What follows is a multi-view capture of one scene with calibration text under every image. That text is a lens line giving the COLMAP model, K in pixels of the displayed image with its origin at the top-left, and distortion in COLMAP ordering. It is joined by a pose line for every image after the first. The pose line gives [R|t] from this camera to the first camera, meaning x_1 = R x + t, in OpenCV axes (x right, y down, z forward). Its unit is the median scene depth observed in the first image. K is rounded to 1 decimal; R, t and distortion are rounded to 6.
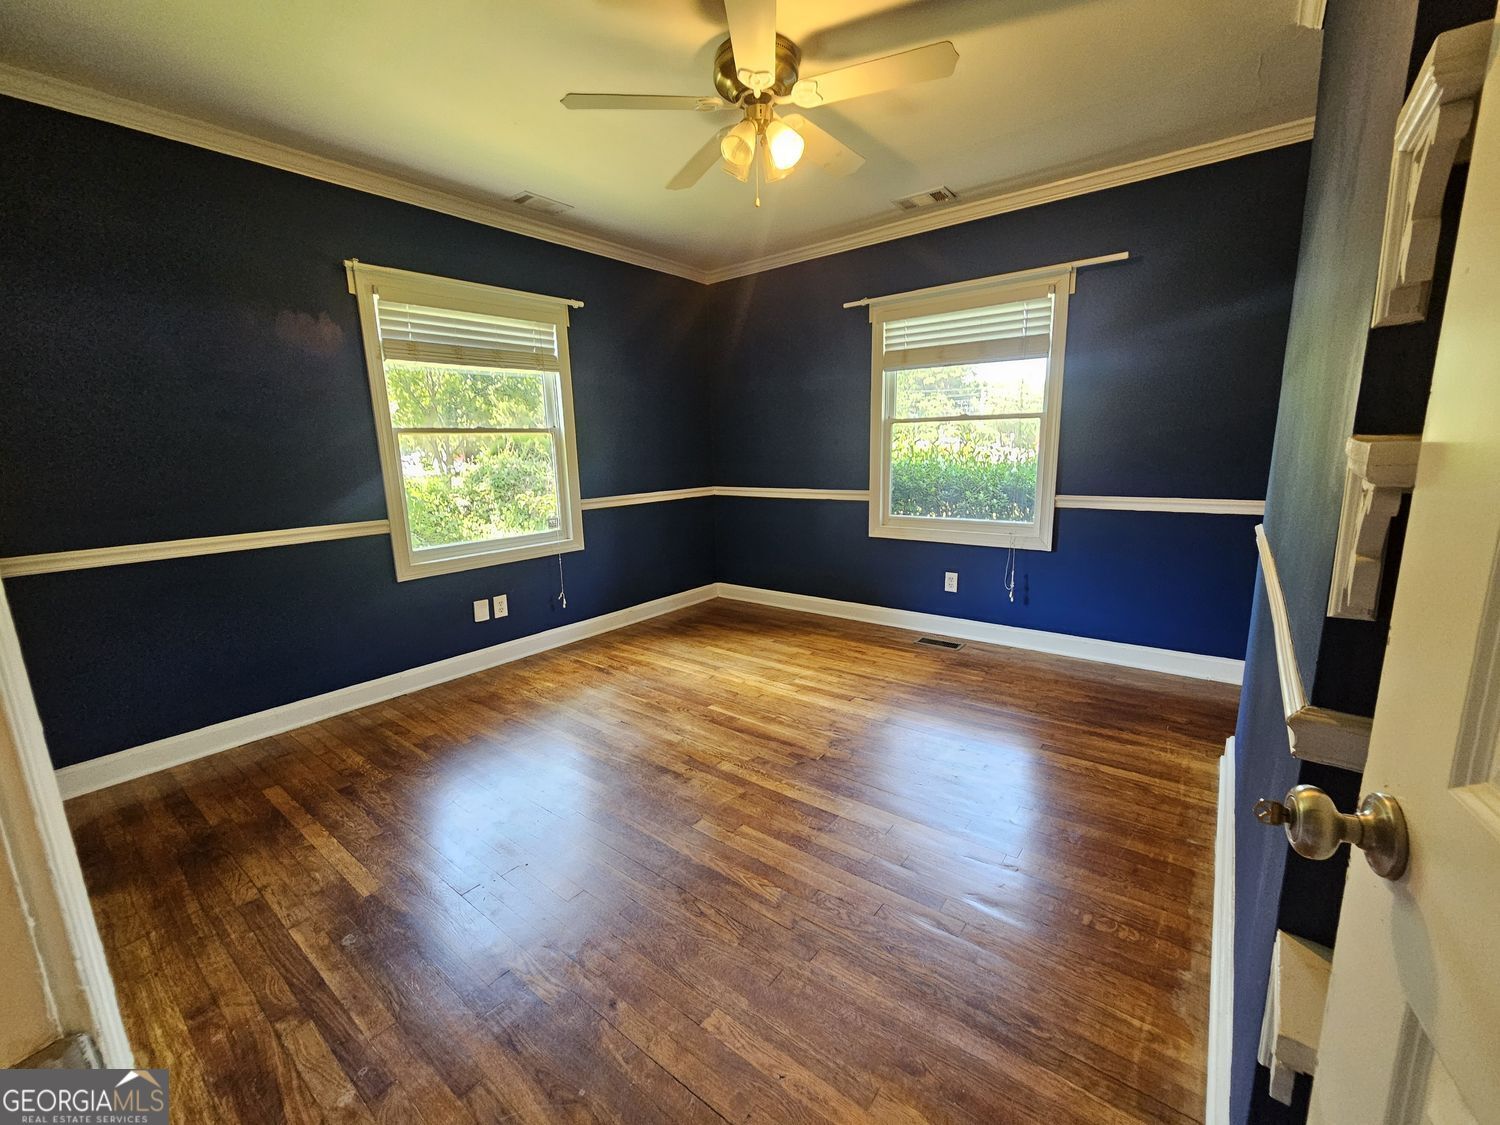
lens RADIAL K [[618.4, 0, 751.5], [0, 618.4, 560.6], [0, 0, 1]] dist [0.000349, -0.000591]
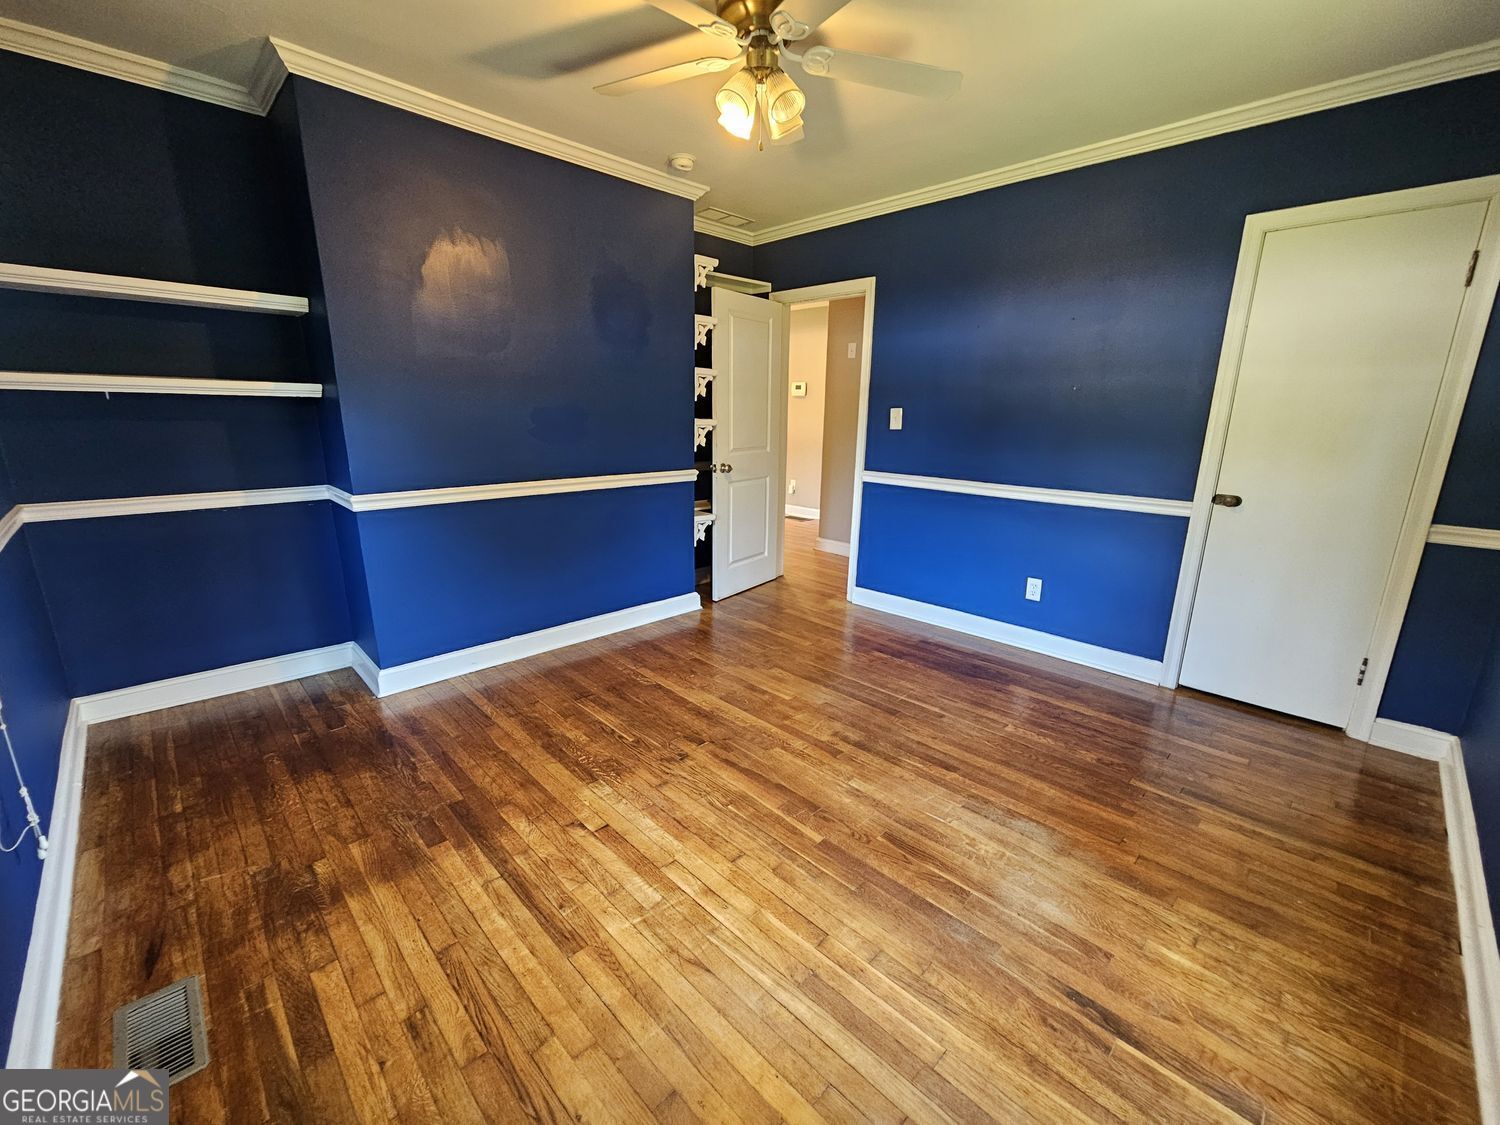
lens RADIAL K [[618.4, 0, 751.4], [0, 618.4, 564.3], [0, 0, 1]] dist [0.000349, -0.000591]
pose [[-0.990889, -0.021481, 0.132953, -0.071450], [0.036091, 0.908736, 0.415808, -0.280143], [-0.129752, 0.416818, -0.899682, 1.387582]]
